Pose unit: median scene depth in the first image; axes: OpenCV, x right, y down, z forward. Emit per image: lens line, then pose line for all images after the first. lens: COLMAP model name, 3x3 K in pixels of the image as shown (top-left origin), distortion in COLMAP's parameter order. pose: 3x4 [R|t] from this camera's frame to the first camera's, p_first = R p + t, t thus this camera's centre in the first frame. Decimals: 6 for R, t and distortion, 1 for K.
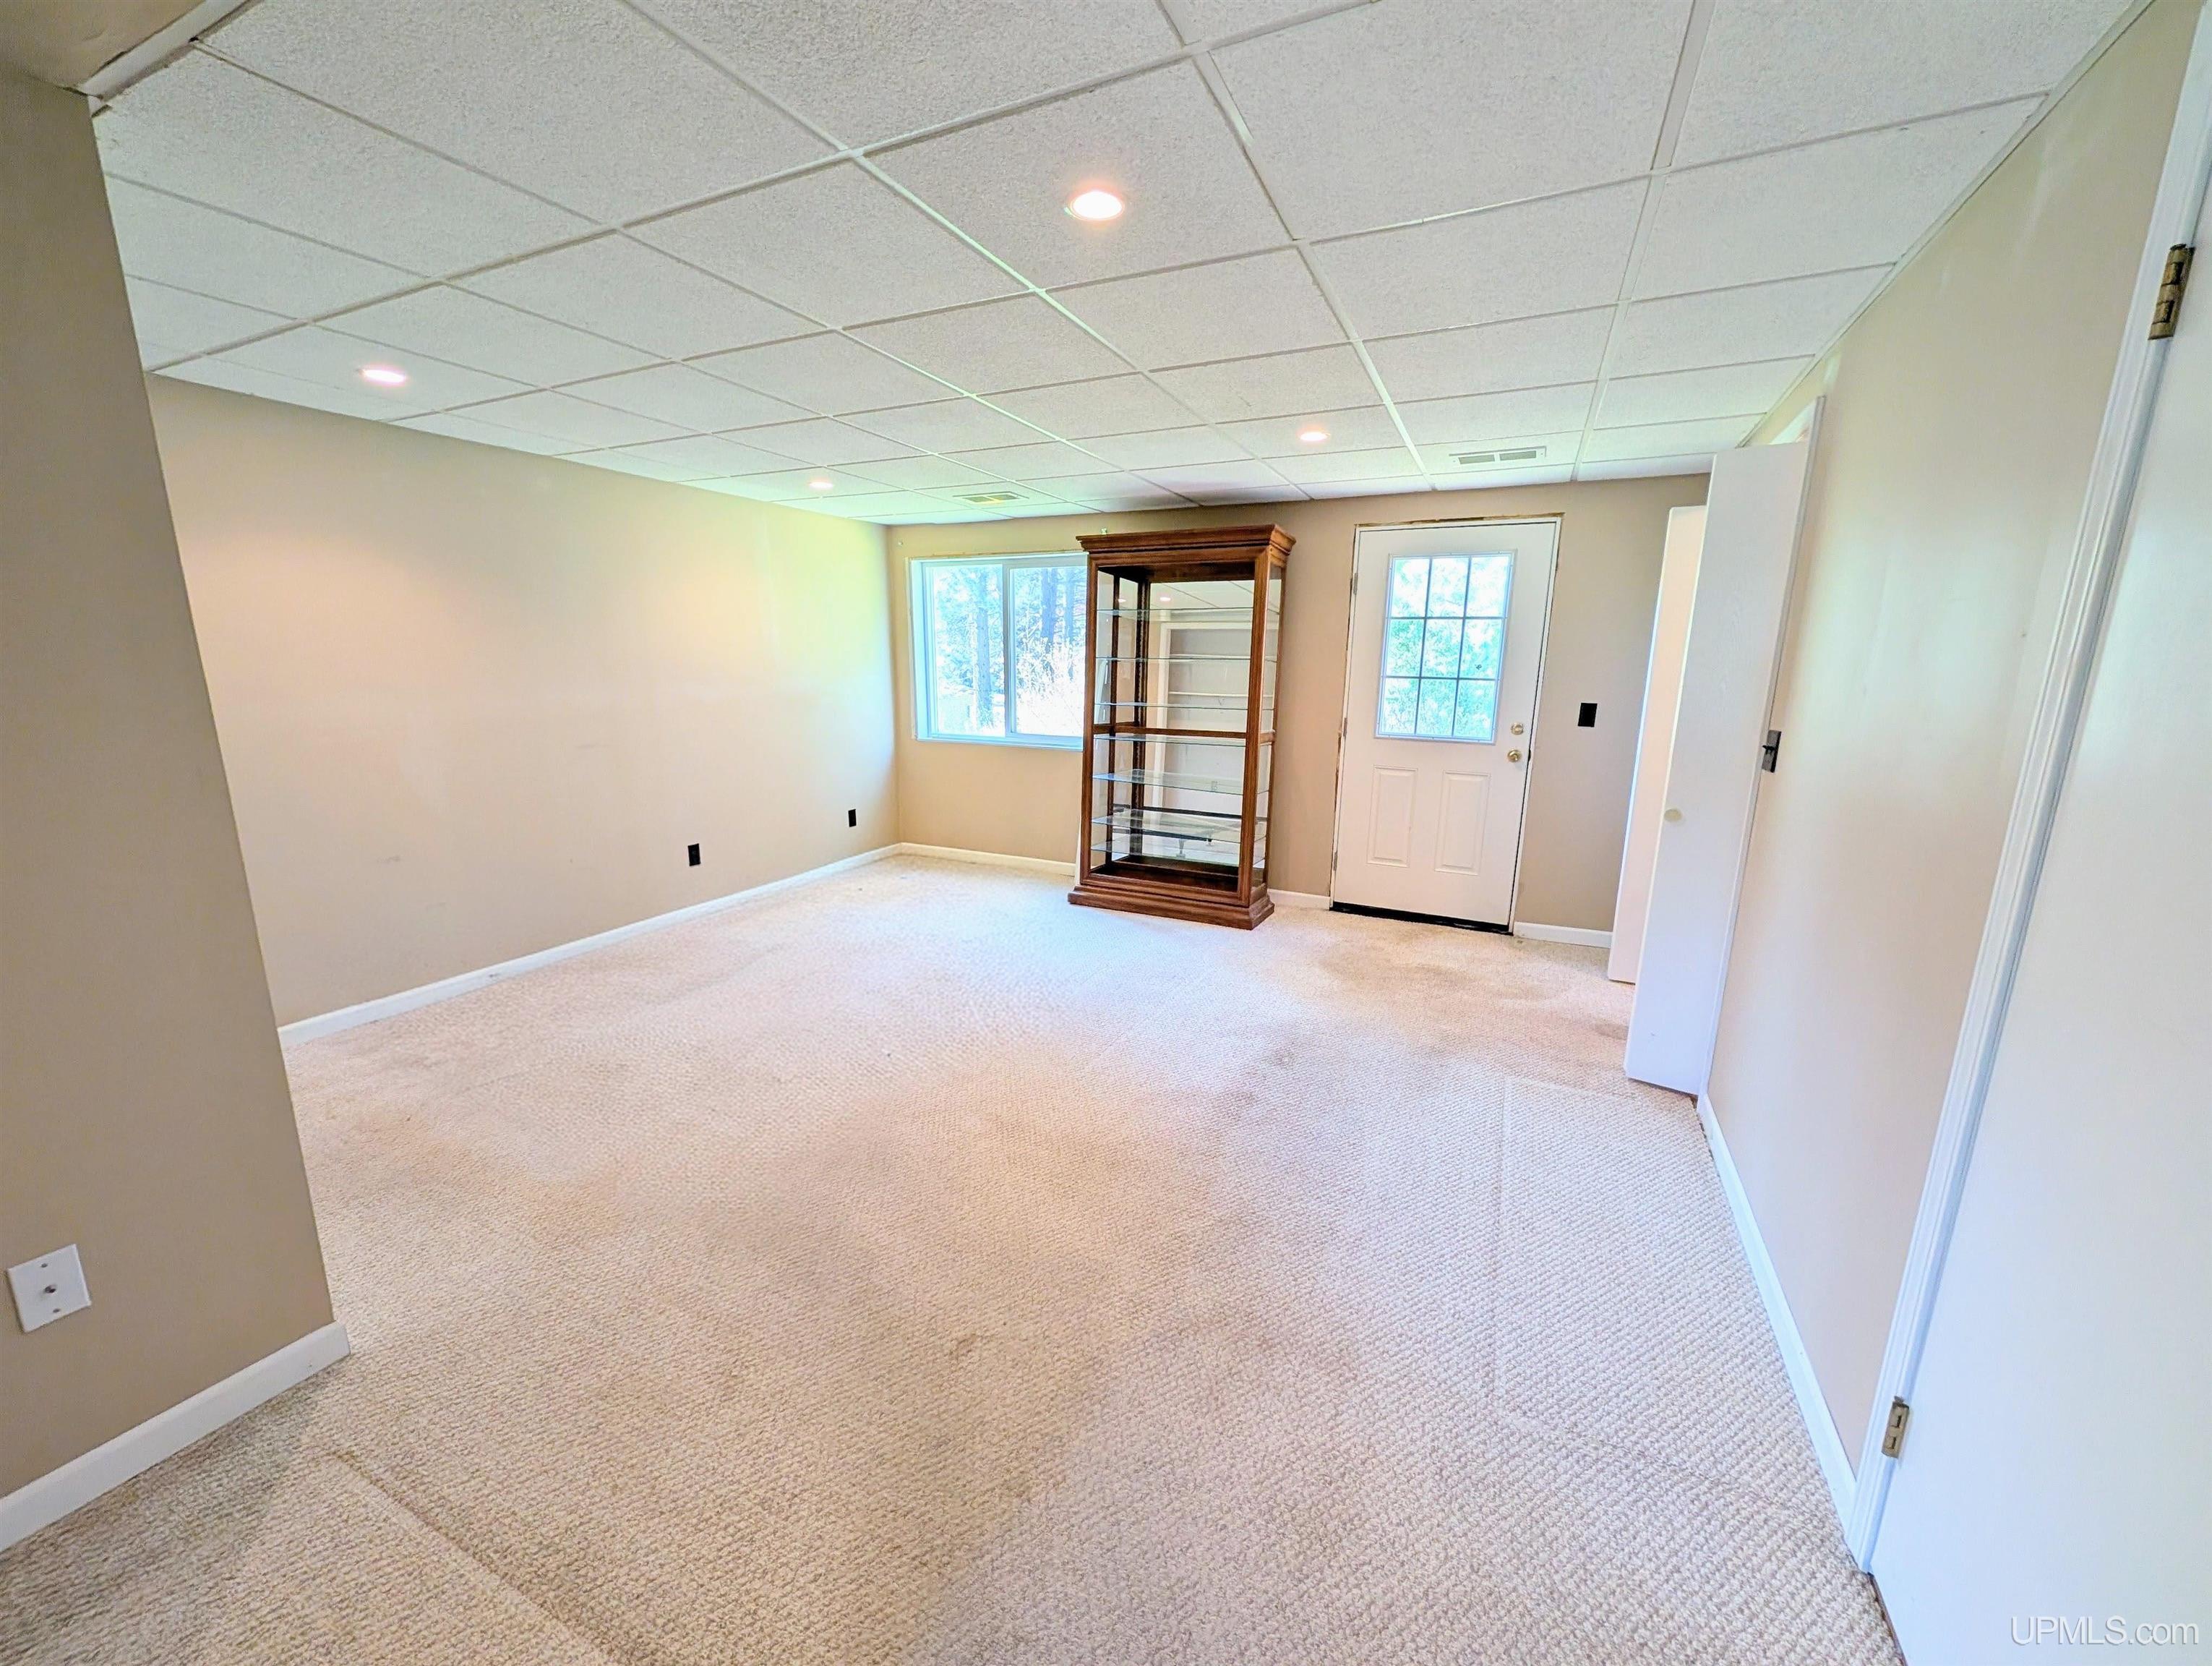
lens RADIAL K [[852.1, 0, 1106.0], [0, 852.1, 833.0], [0, 0, 1]] dist [0.000110, -0.000003]
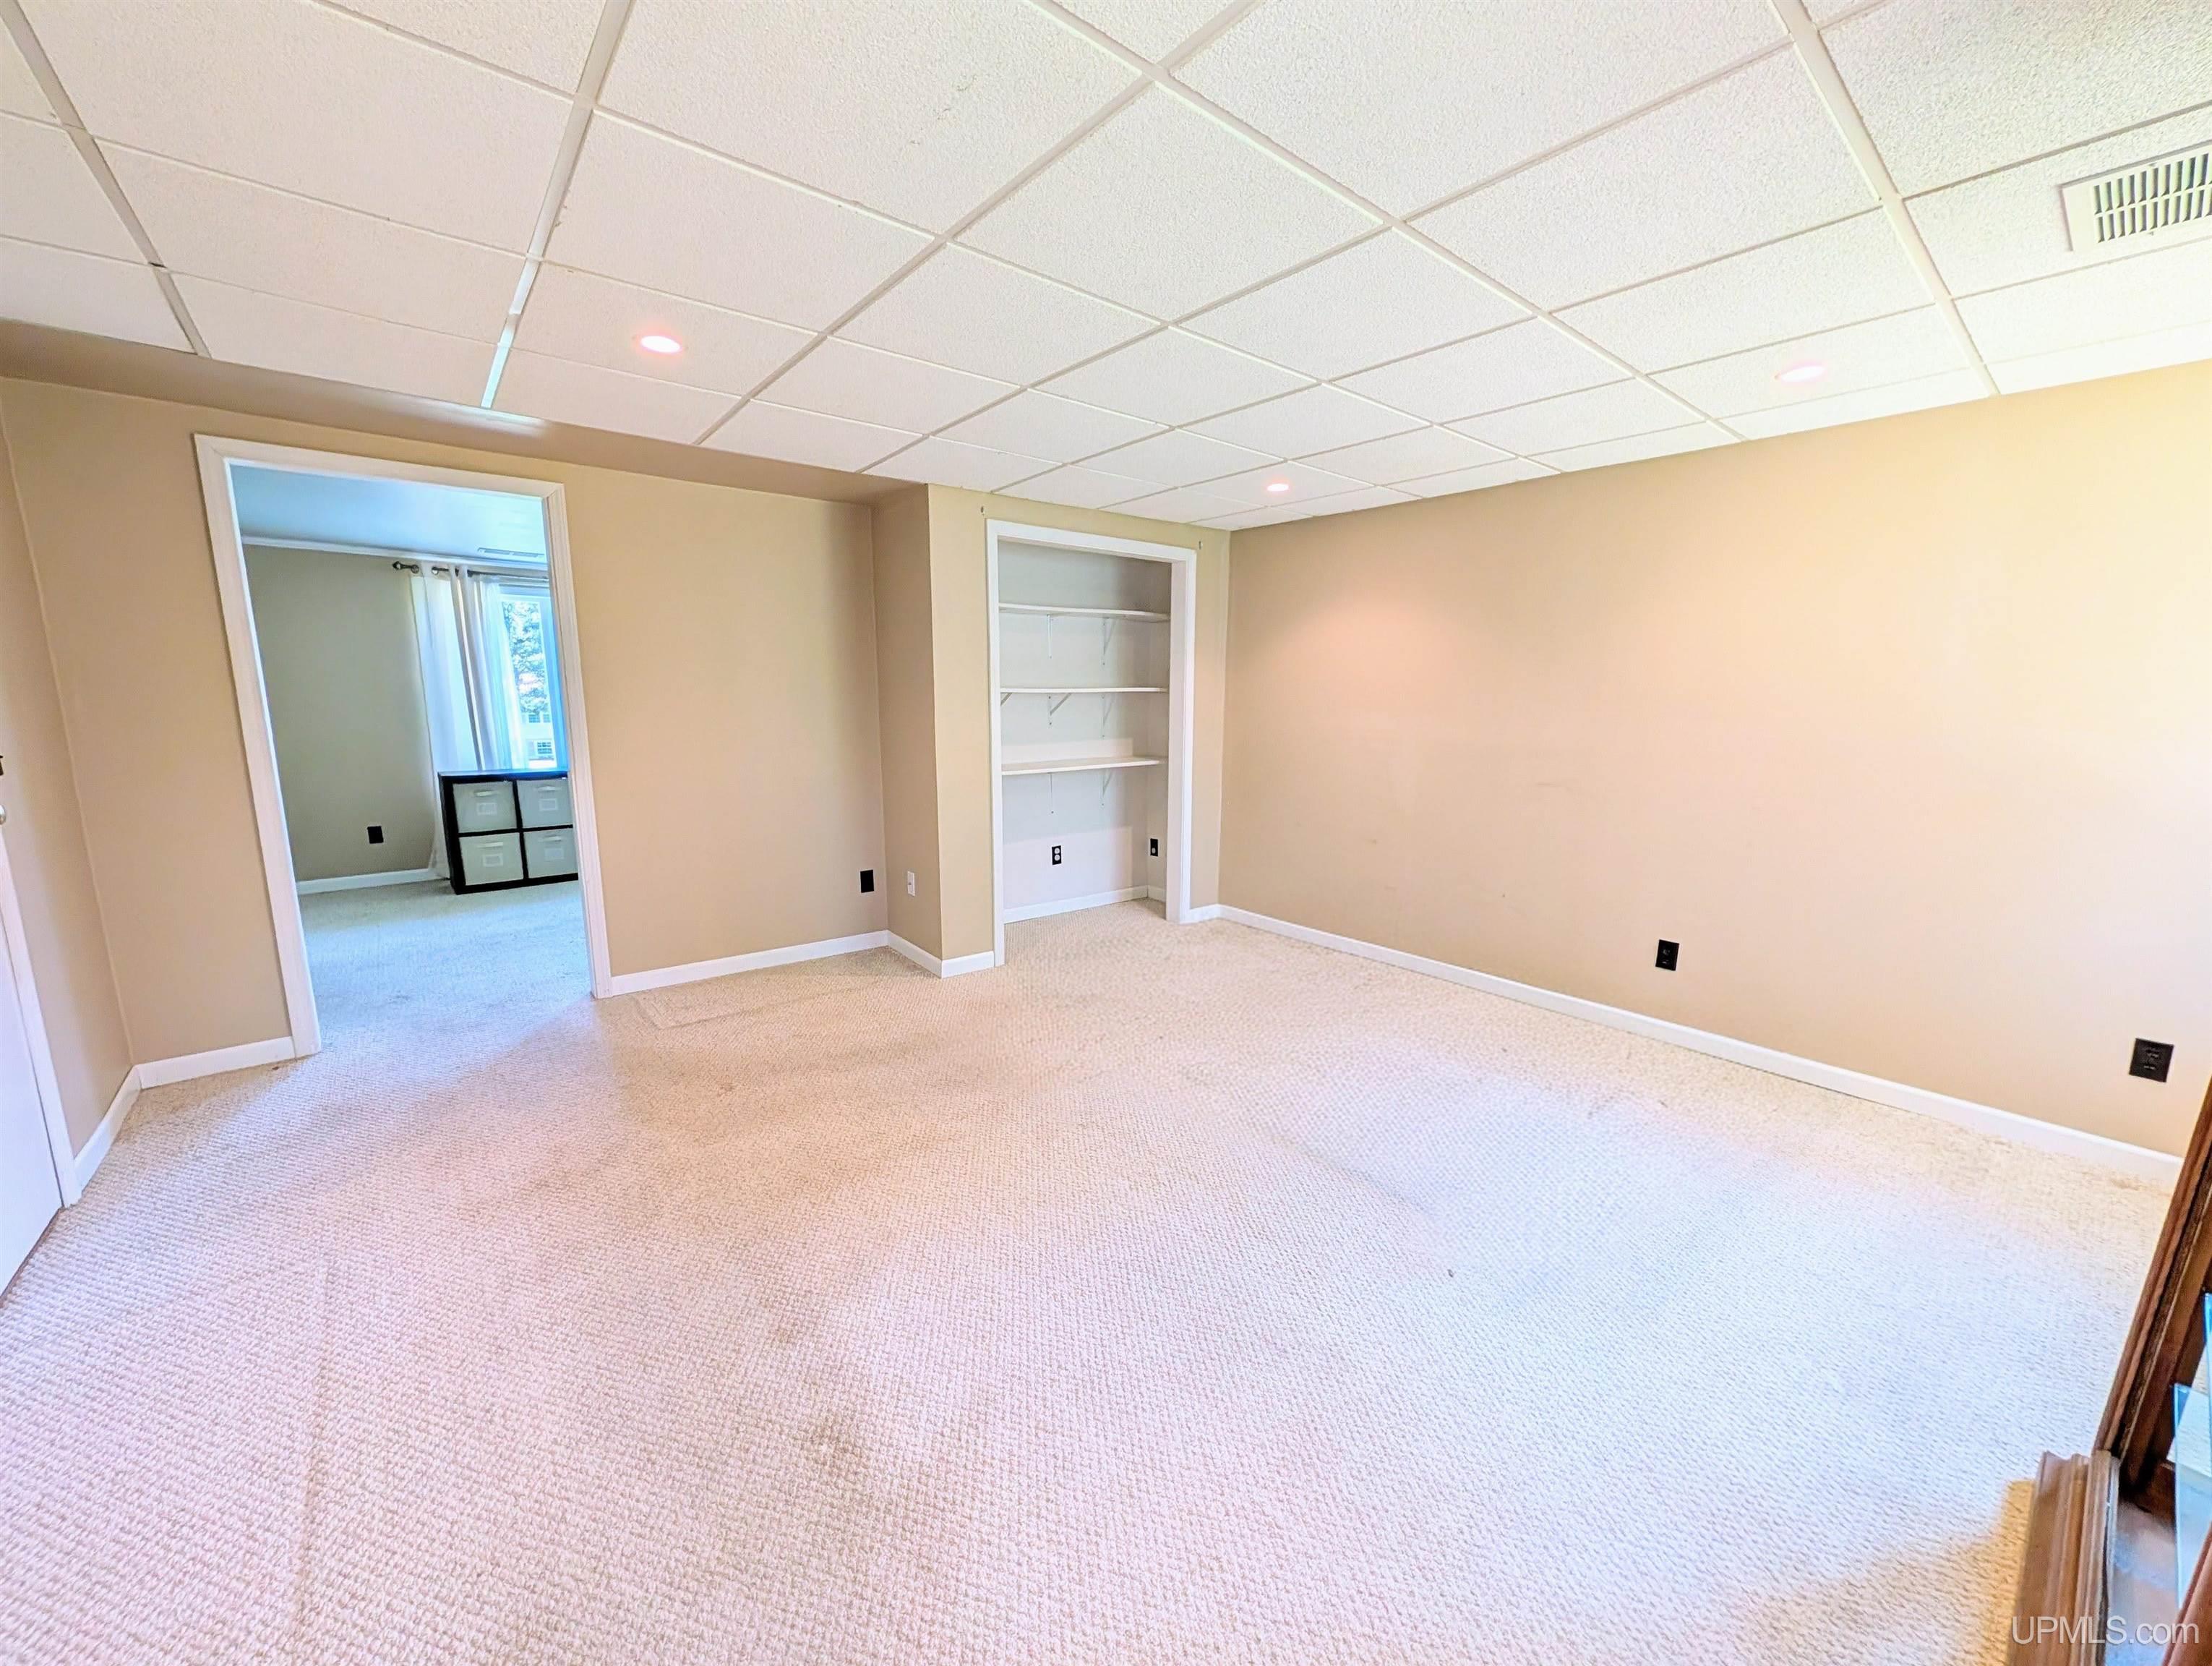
lens RADIAL K [[852.1, 0, 1106.0], [0, 852.1, 833.0], [0, 0, 1]] dist [0.000110, -0.000003]
pose [[-0.414396, 0.145777, -0.898346, 0.417504], [-0.198779, 0.948758, 0.245652, -0.183495], [0.888123, 0.280369, -0.364184, 0.943970]]
